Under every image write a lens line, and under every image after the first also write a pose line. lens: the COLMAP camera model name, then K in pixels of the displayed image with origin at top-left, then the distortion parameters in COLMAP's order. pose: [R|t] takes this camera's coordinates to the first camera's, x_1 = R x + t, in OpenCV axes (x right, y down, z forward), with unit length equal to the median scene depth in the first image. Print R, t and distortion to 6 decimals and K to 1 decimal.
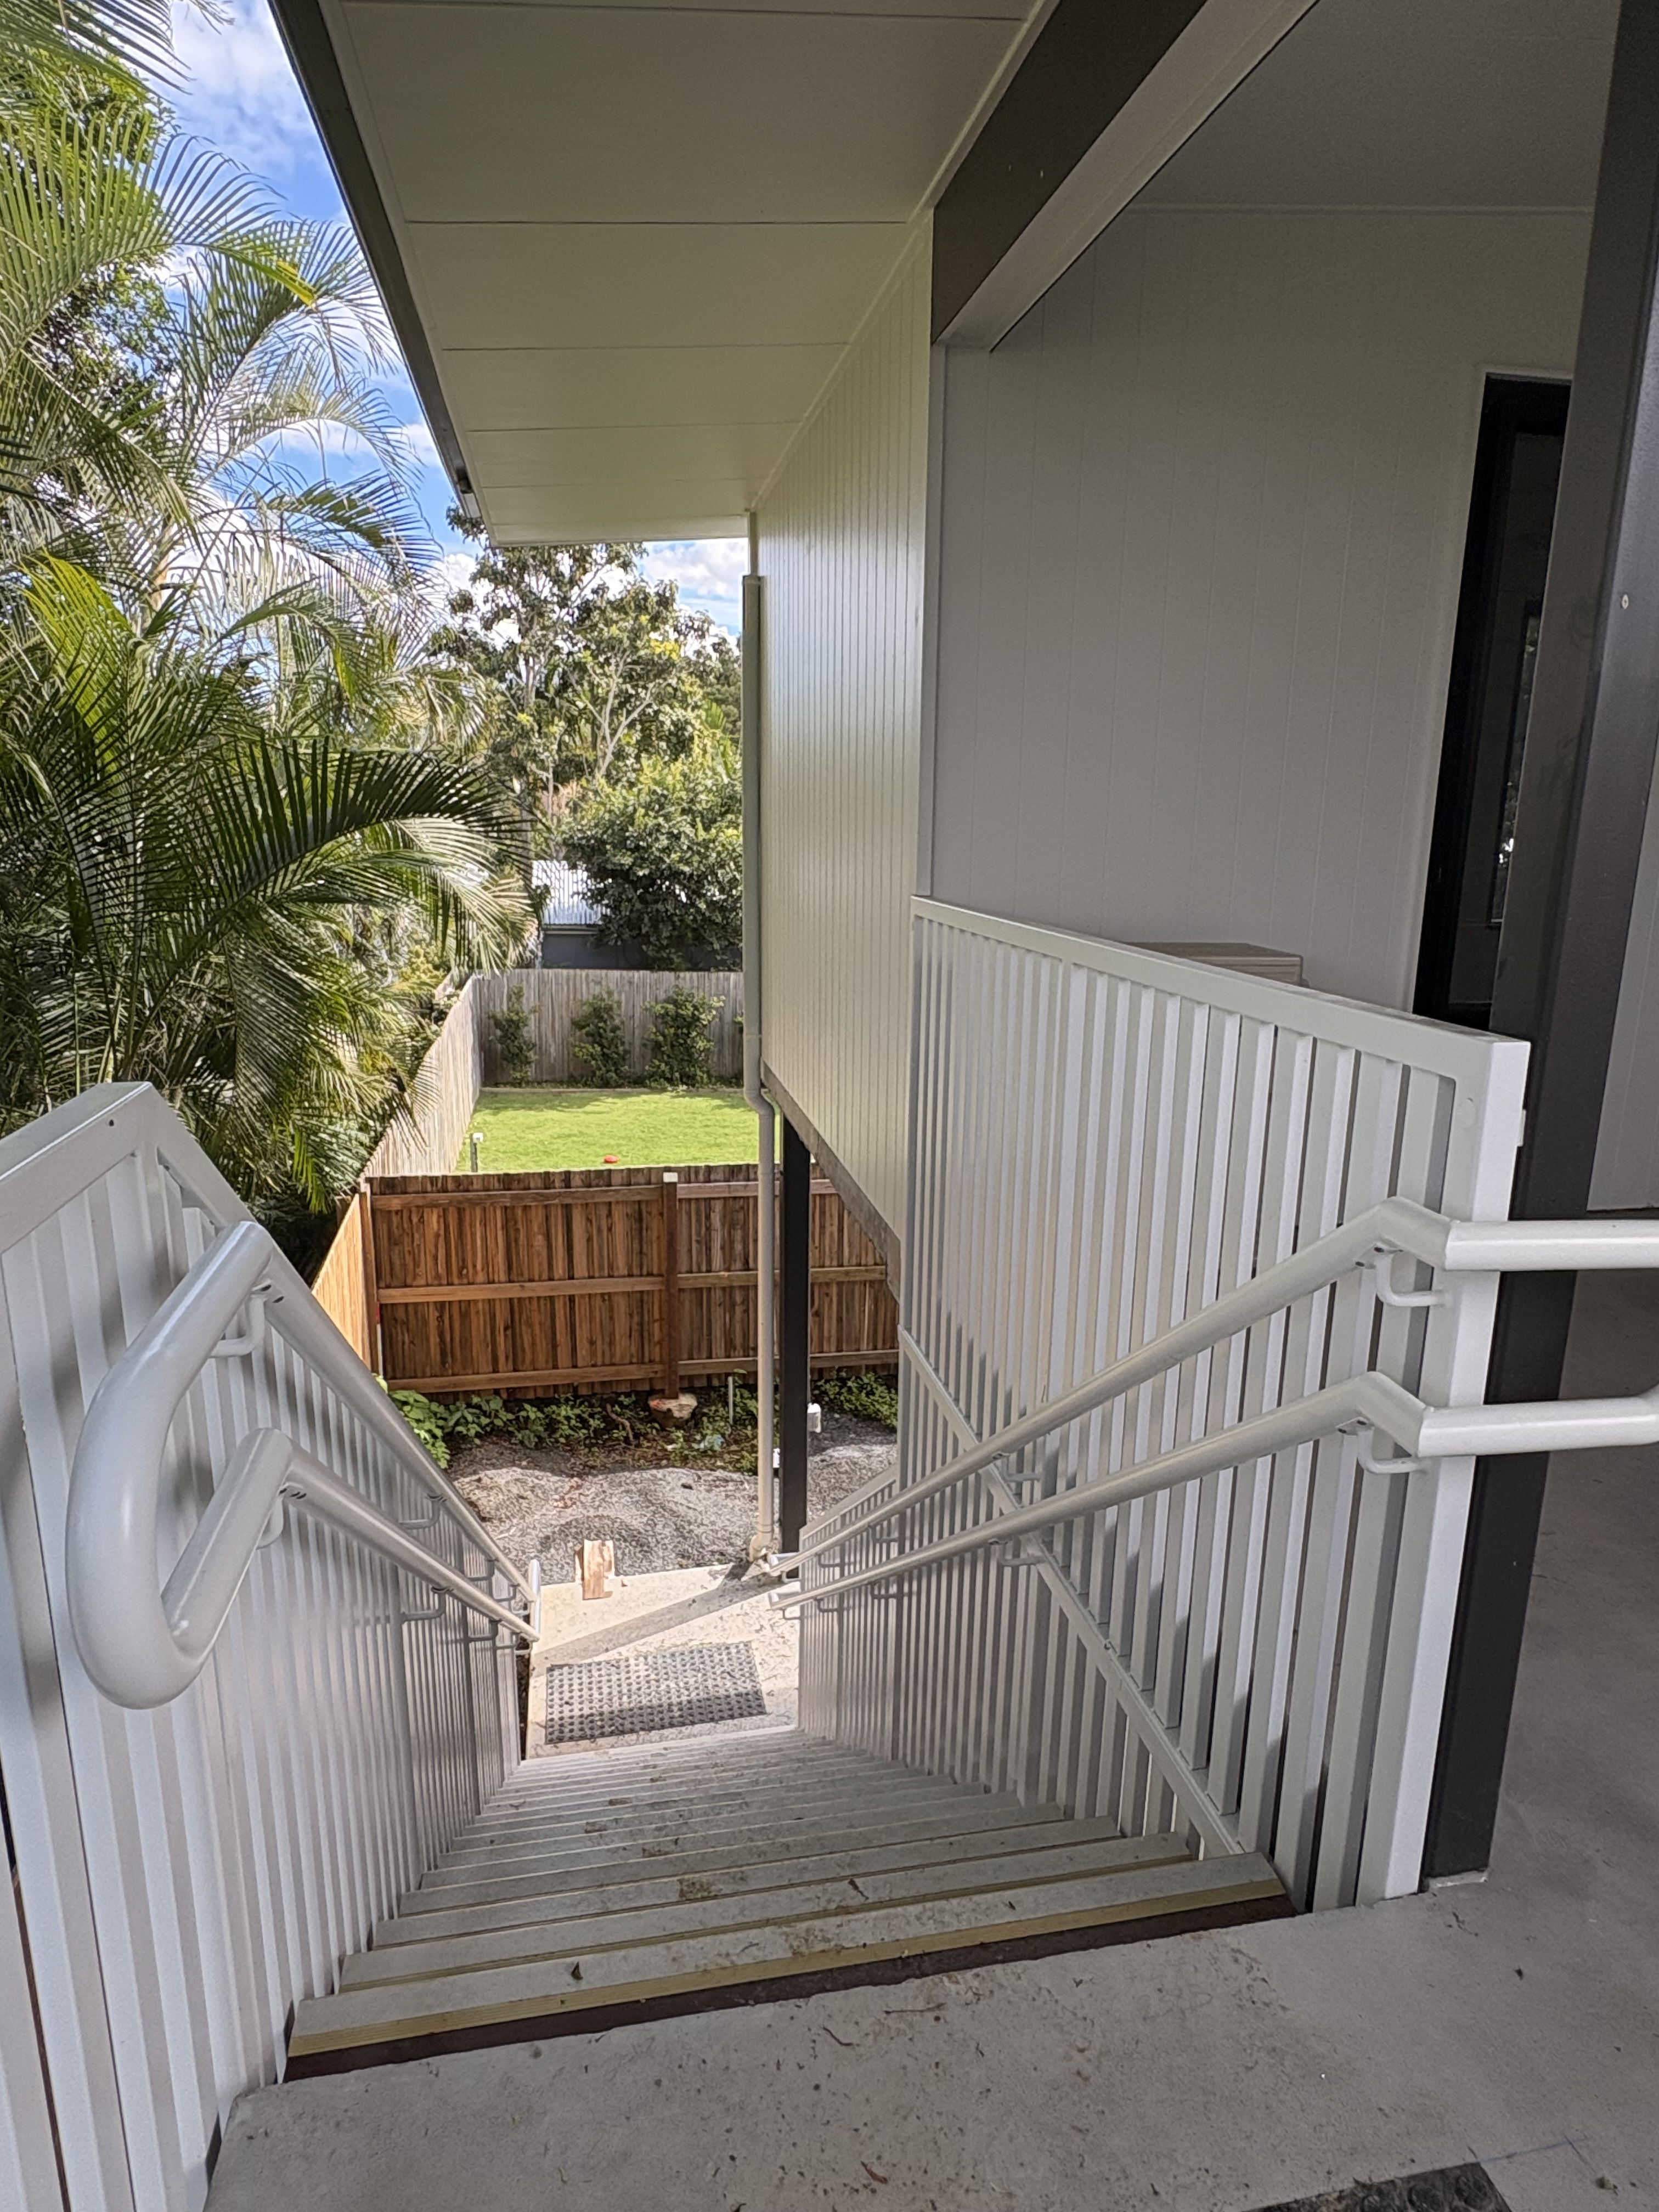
lens RADIAL K [[1264.0, 0, 827.9], [0, 1264.0, 1108.3], [0, 0, 1]] dist [-0.003738, 0.002925]
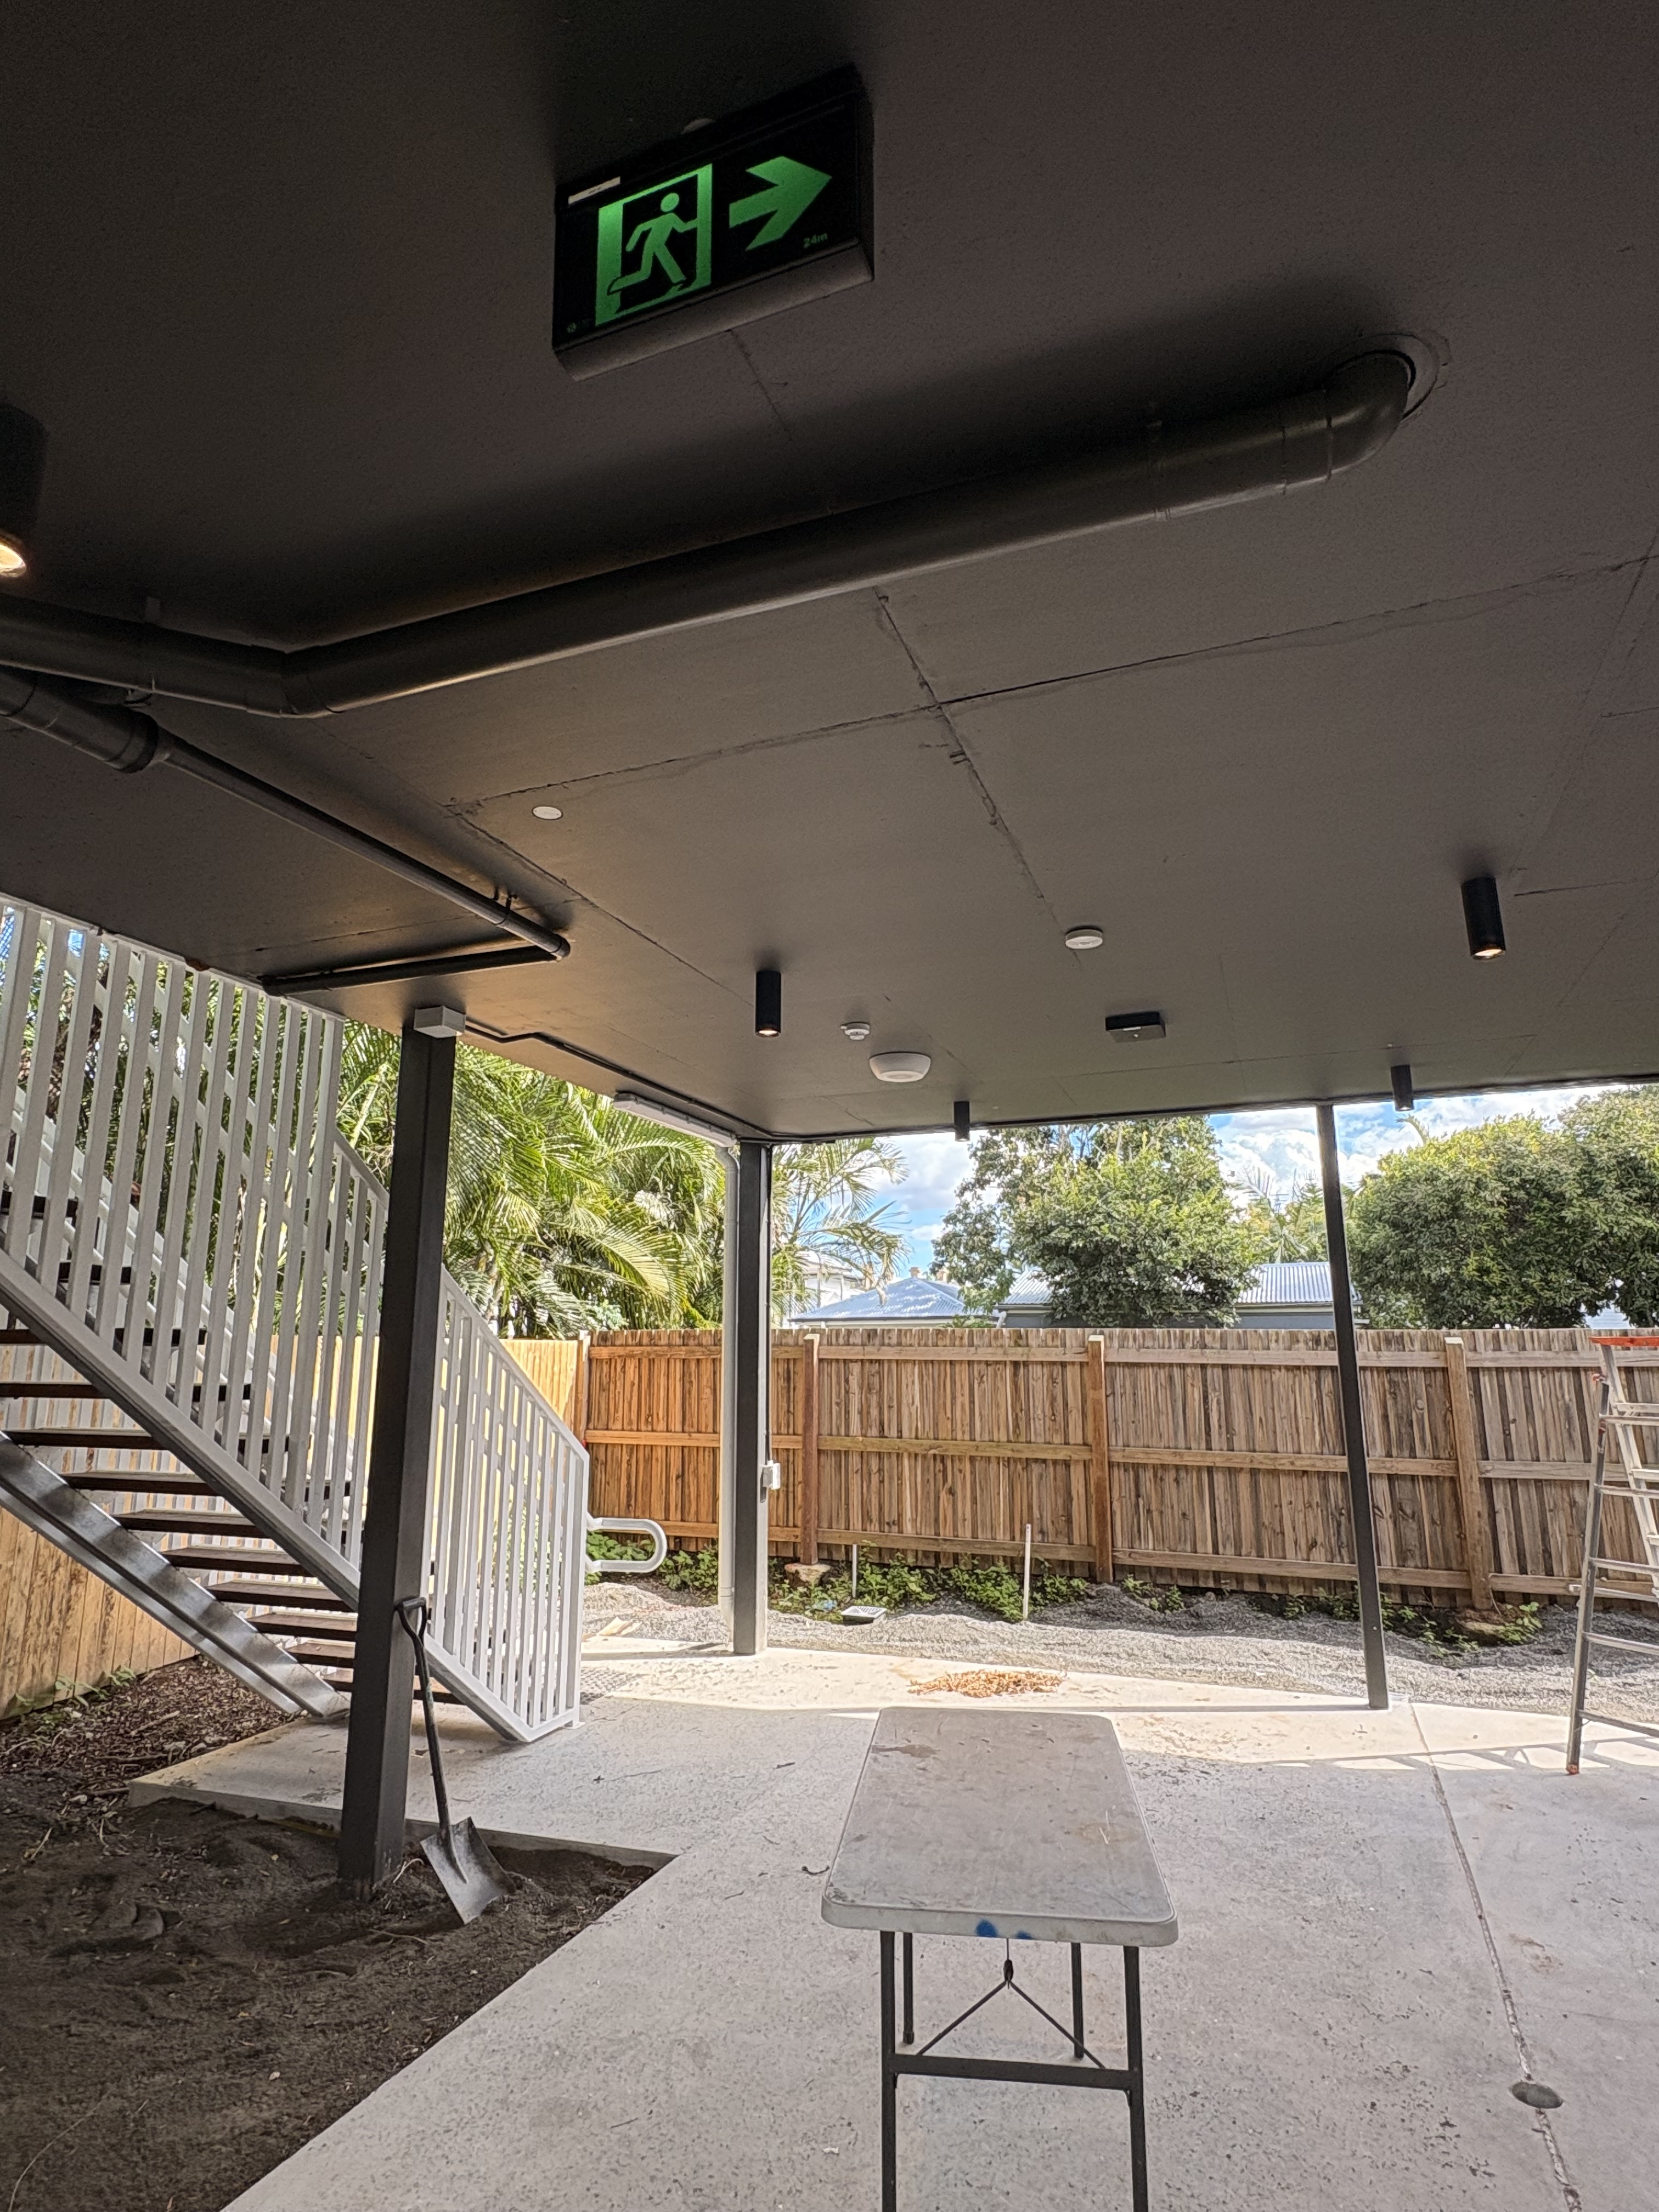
lens RADIAL K [[1169.3, 0, 834.1], [0, 1169.3, 1104.1], [0, 0, 1]] dist [-0.000423, -0.000100]
pose [[0.848750, -0.129775, -0.512623, 0.431016], [-0.104464, 0.909164, -0.403123, 0.272311], [0.518374, 0.395701, 0.758096, 0.151064]]
